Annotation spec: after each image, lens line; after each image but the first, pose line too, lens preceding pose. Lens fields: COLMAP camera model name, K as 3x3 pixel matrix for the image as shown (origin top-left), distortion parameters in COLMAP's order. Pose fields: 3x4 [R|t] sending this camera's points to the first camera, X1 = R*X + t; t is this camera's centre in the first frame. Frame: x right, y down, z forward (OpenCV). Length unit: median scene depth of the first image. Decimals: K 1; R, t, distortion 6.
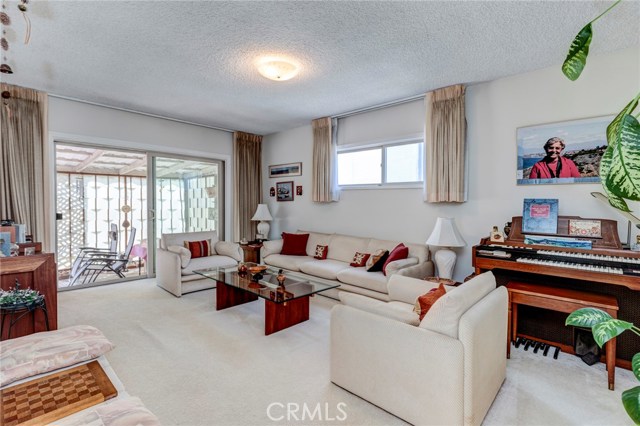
lens RADIAL K [[293.7, 0, 323.1], [0, 293.7, 210.2], [0, 0, 1]] dist [0.011379, -0.004132]
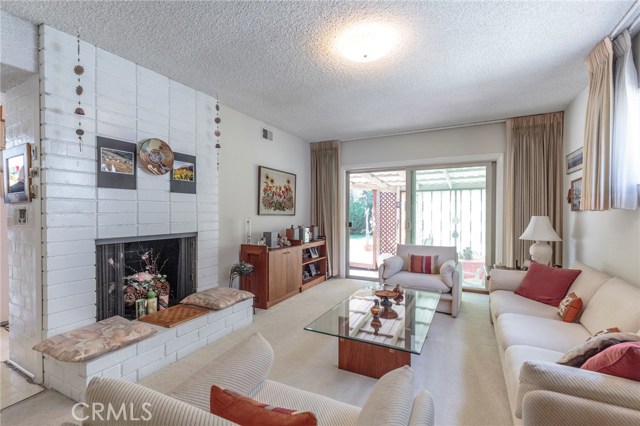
lens RADIAL K [[293.7, 0, 320.5], [0, 293.7, 217.6], [0, 0, 1]] dist [0.011379, -0.004132]
pose [[0.275788, 0.005176, -0.961205, 0.300225], [-0.018846, 0.999822, -0.000023, -0.007684], [0.961034, 0.018121, 0.275836, 0.336515]]
